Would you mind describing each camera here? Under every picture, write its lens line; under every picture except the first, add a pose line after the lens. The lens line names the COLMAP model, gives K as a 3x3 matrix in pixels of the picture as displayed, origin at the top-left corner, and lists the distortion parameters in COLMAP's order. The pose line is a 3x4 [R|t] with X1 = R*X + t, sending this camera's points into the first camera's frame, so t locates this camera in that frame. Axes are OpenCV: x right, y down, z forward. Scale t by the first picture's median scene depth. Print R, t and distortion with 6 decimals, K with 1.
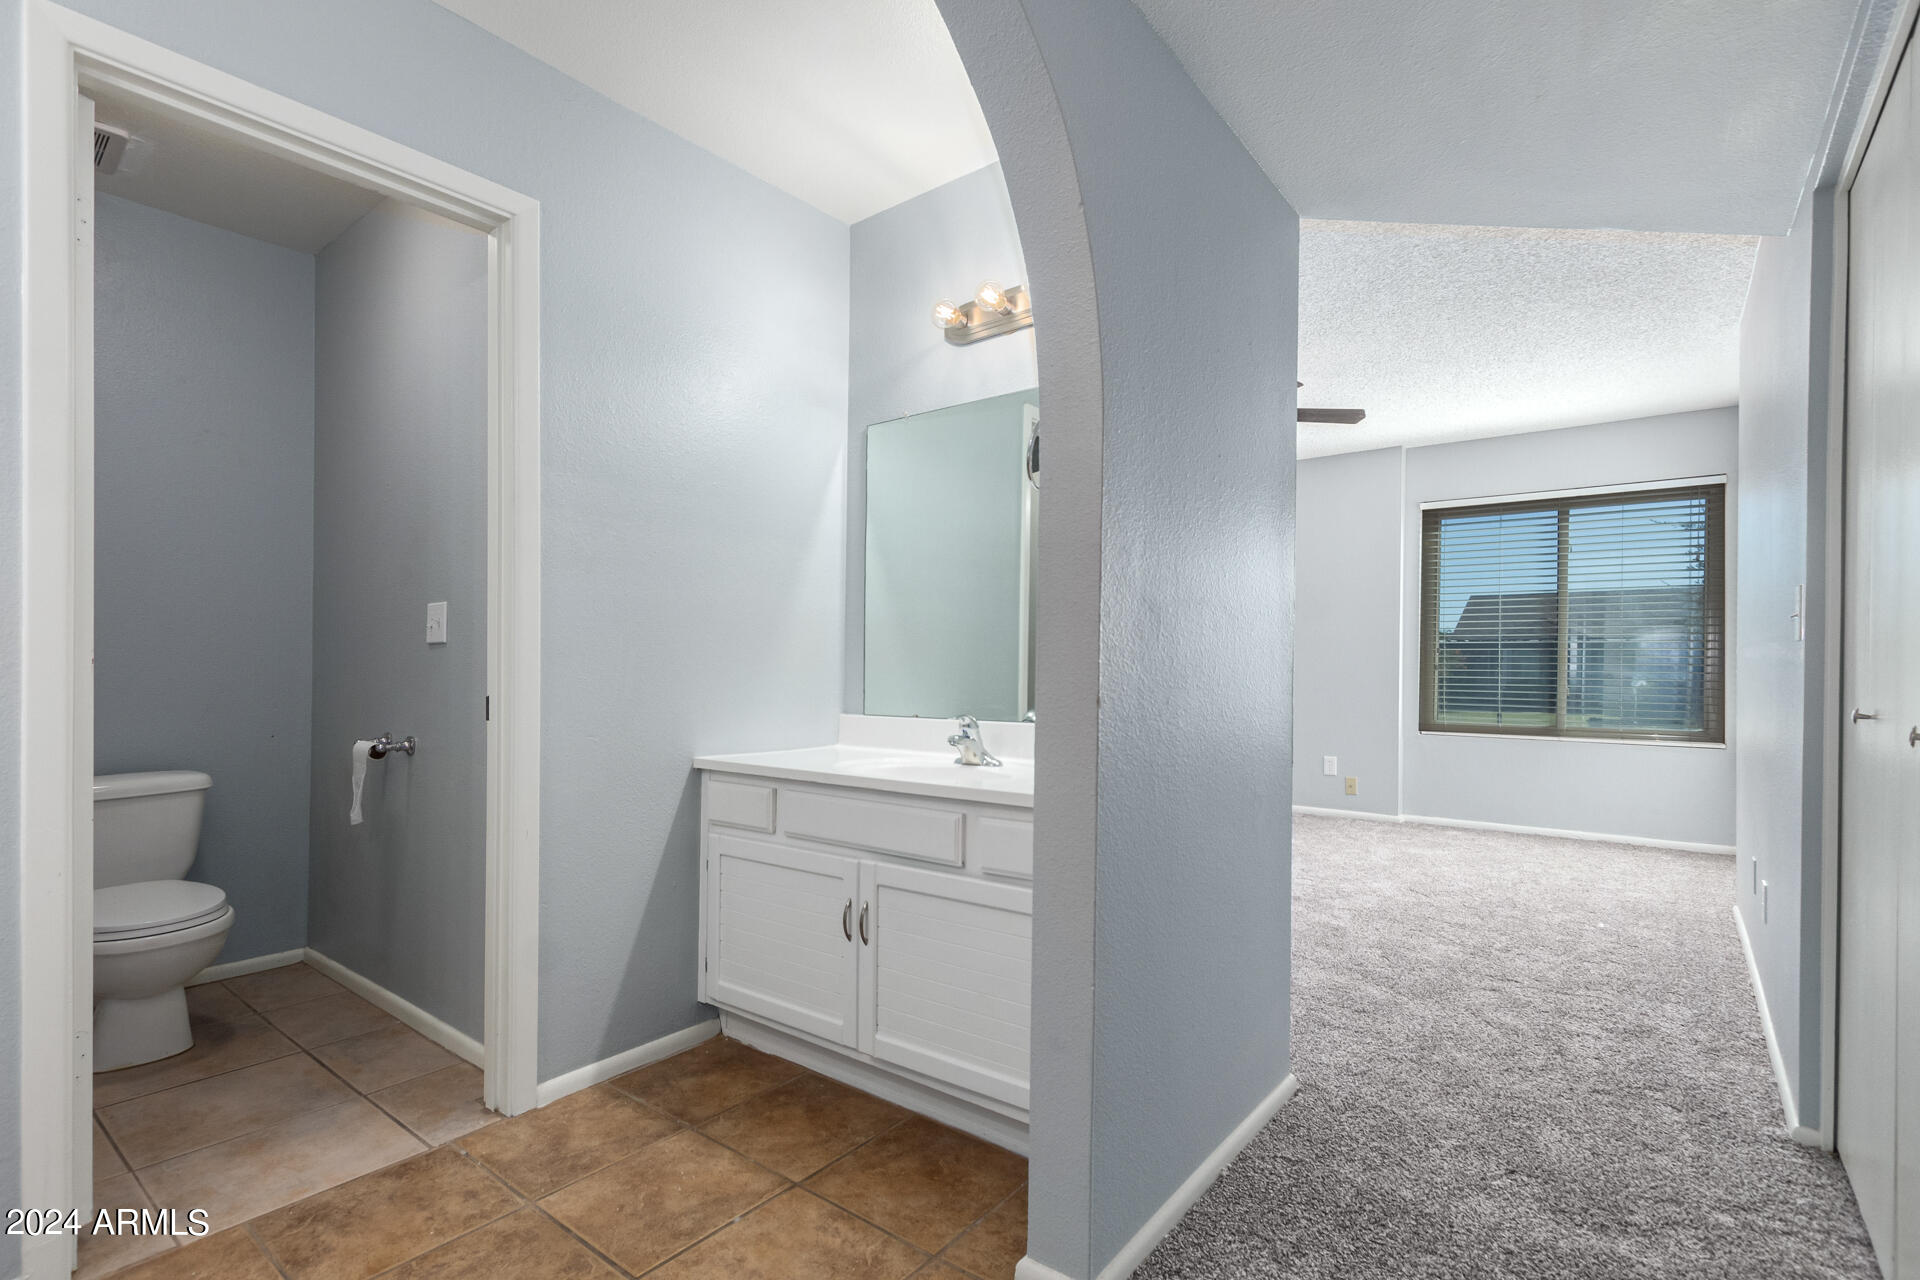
lens RADIAL K [[892.7, 0, 979.8], [0, 892.7, 658.5], [0, 0, 1]] dist [0.003072, 0.000511]
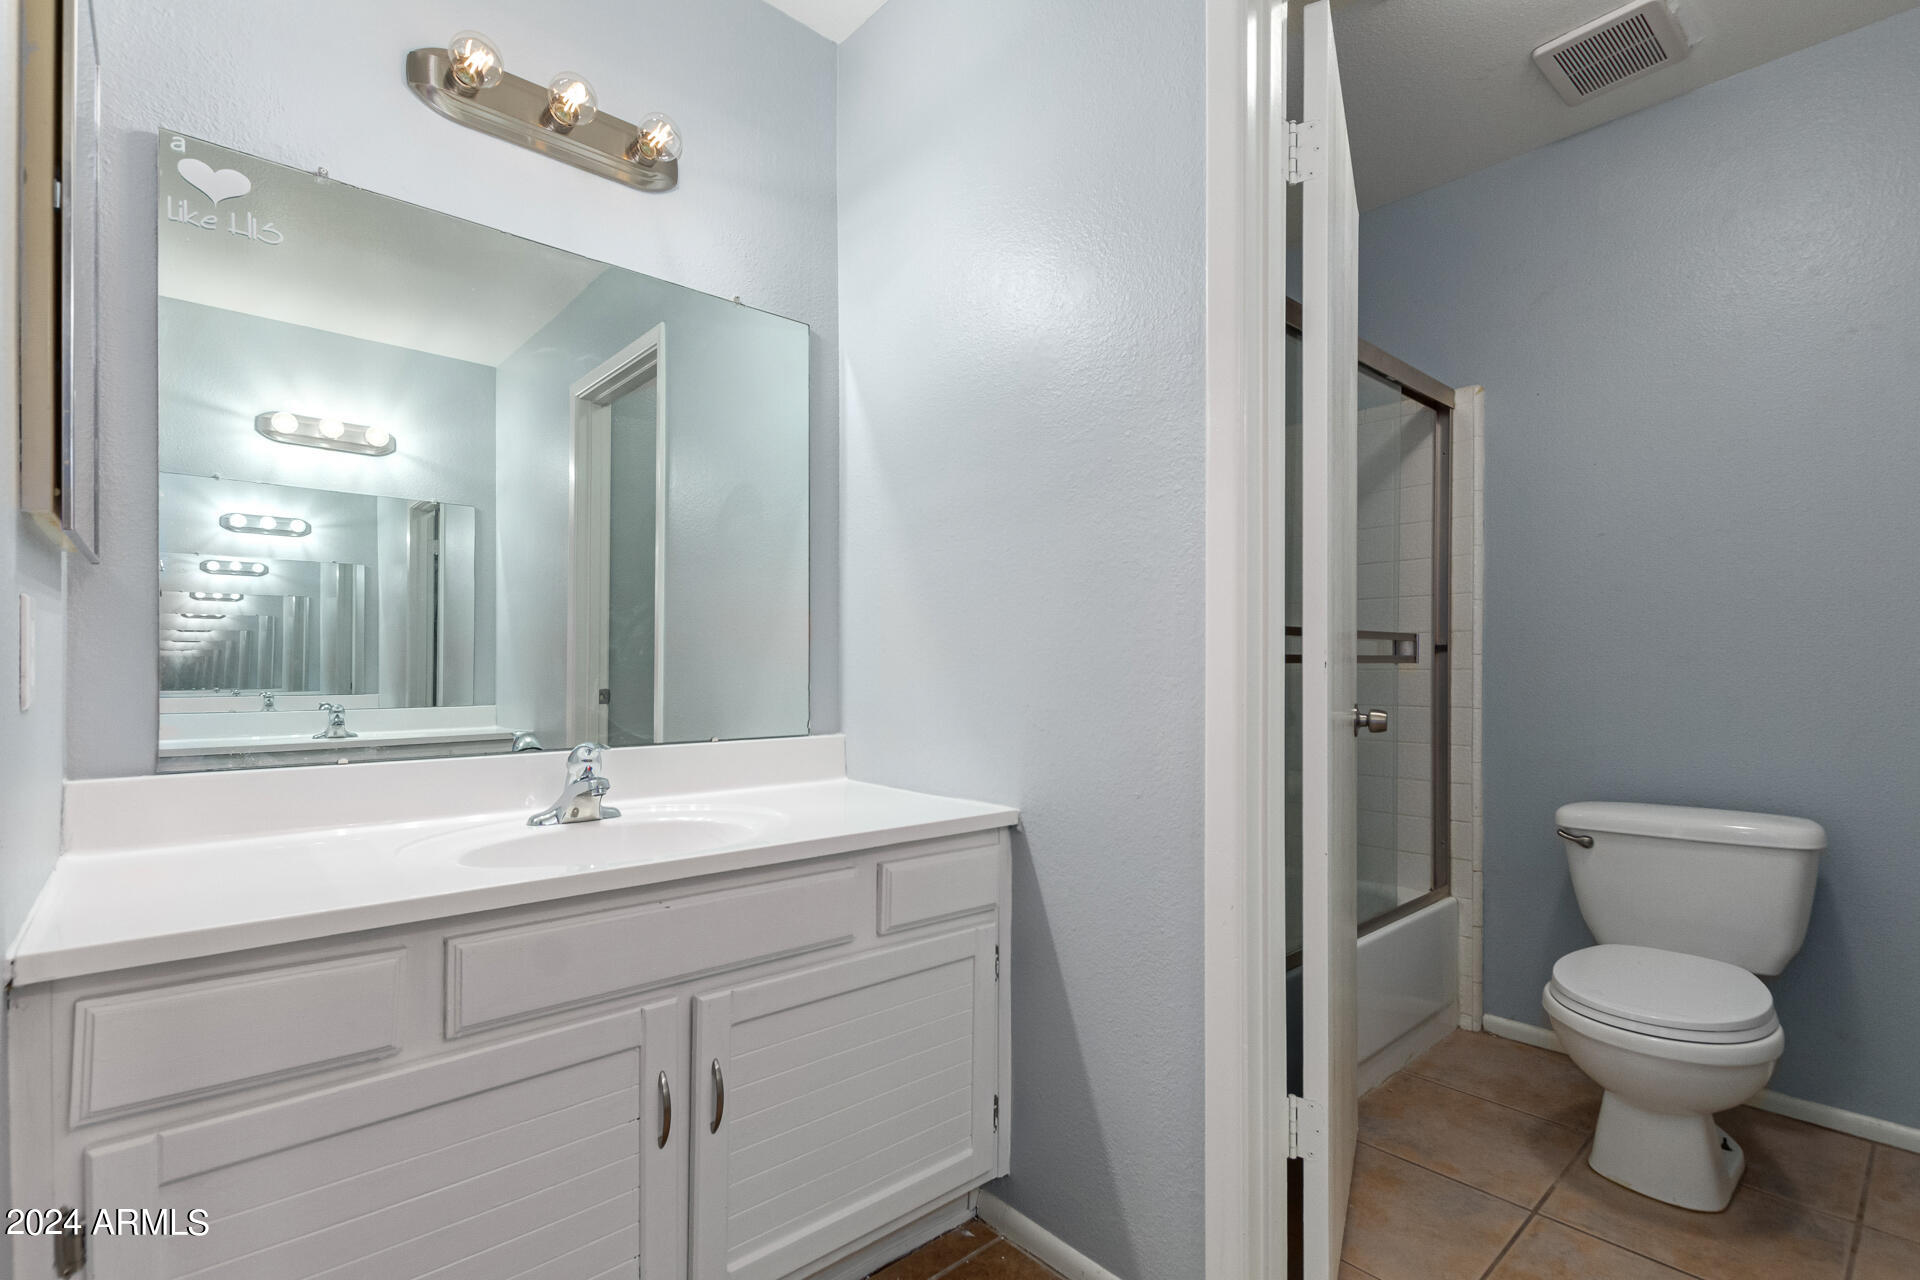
lens RADIAL K [[891.7, 0, 955.1], [0, 891.7, 670.0], [0, 0, 1]] dist [0.001725, -0.000488]
pose [[-0.194520, -0.001128, -0.980898, -0.072671], [0.010784, 0.999936, -0.003288, 0.004360], [0.980839, -0.011218, -0.194495, 0.528690]]
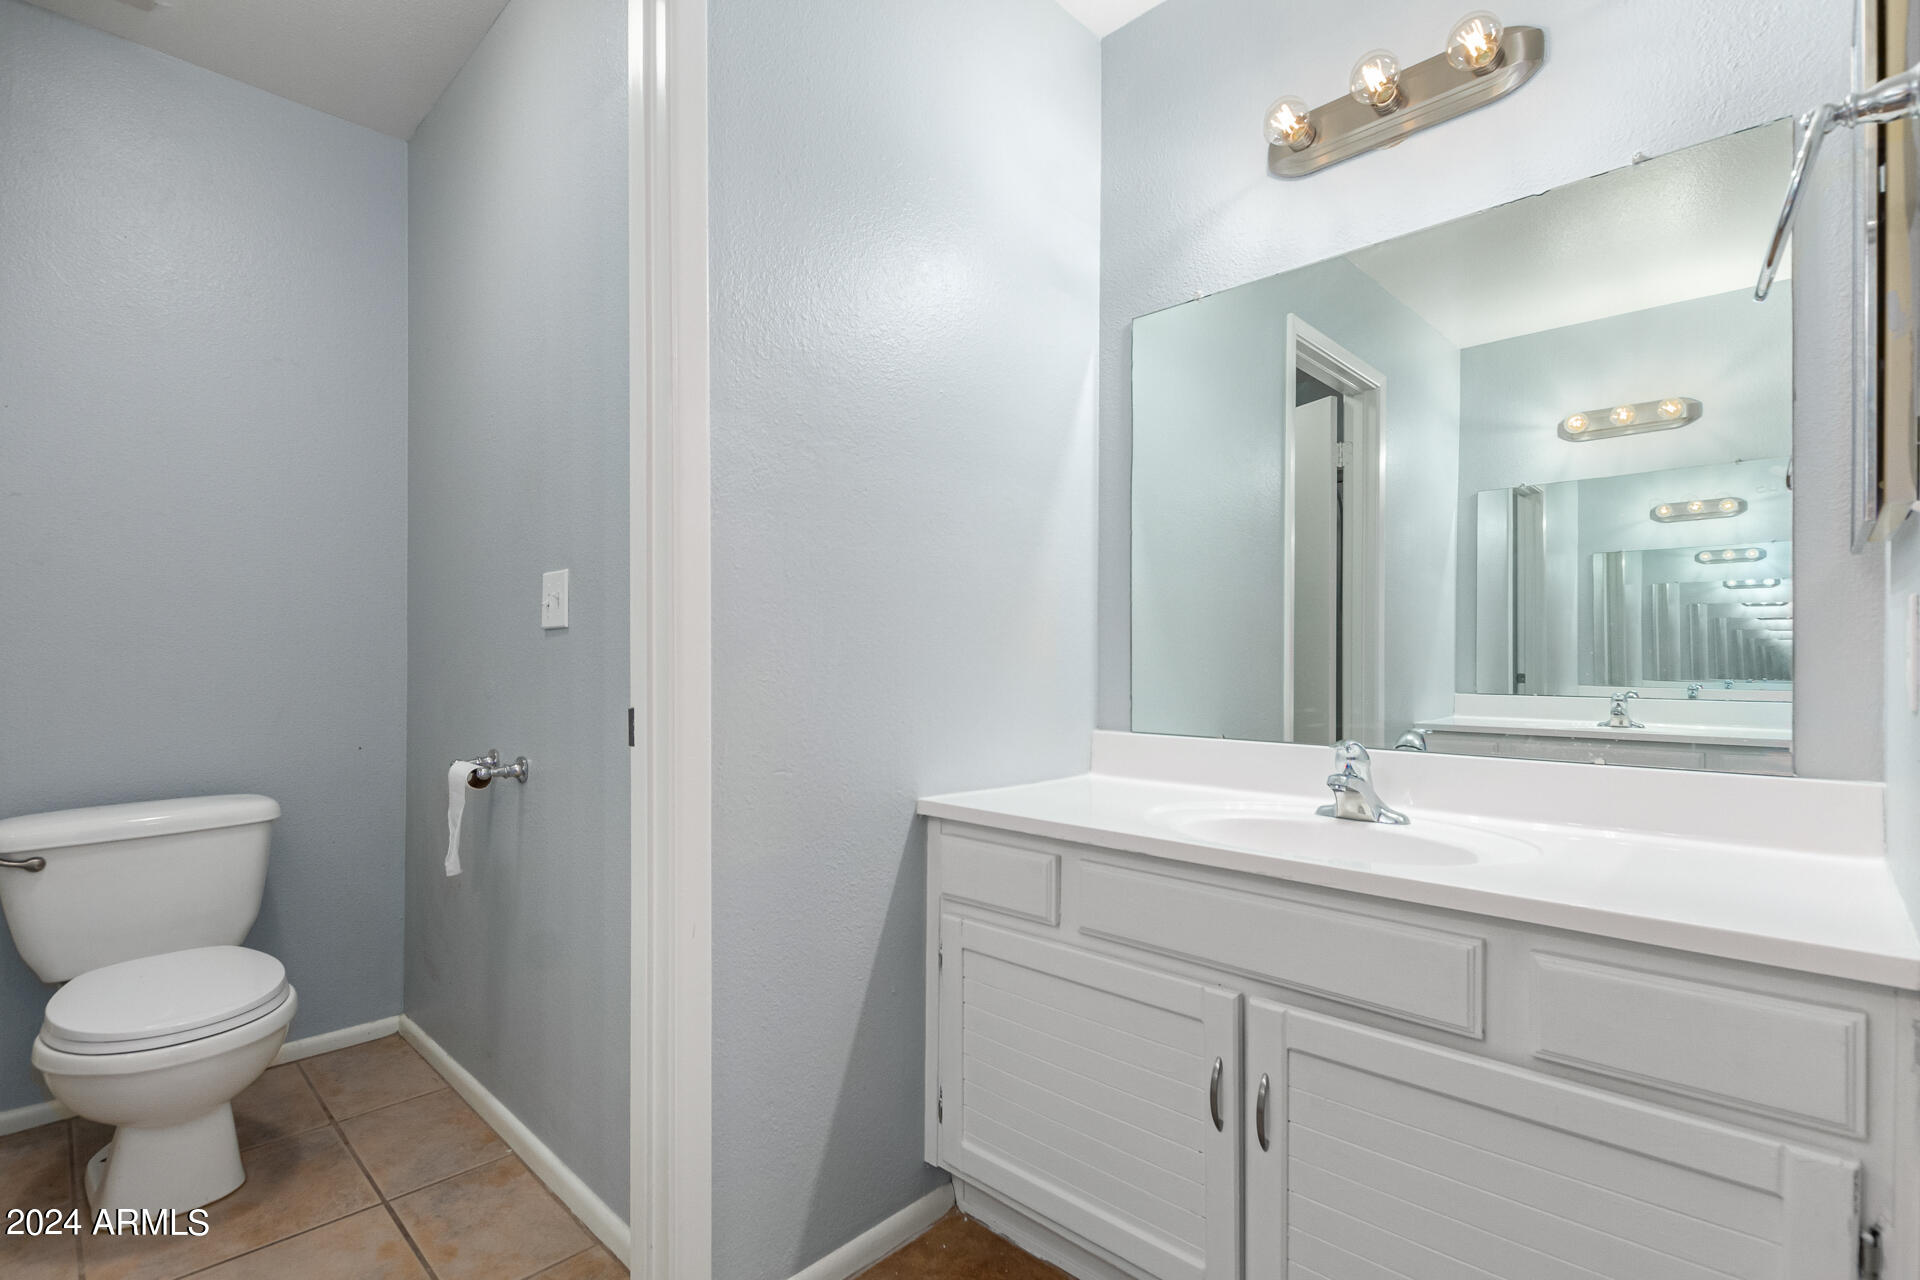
lens RADIAL K [[891.7, 0, 955.1], [0, 891.7, 670.0], [0, 0, 1]] dist [0.001725, -0.000488]
pose [[0.992930, 0.005124, -0.118587, -0.213051], [-0.003055, 0.999840, 0.017616, 0.002890], [0.118658, -0.017130, 0.992787, 0.341443]]
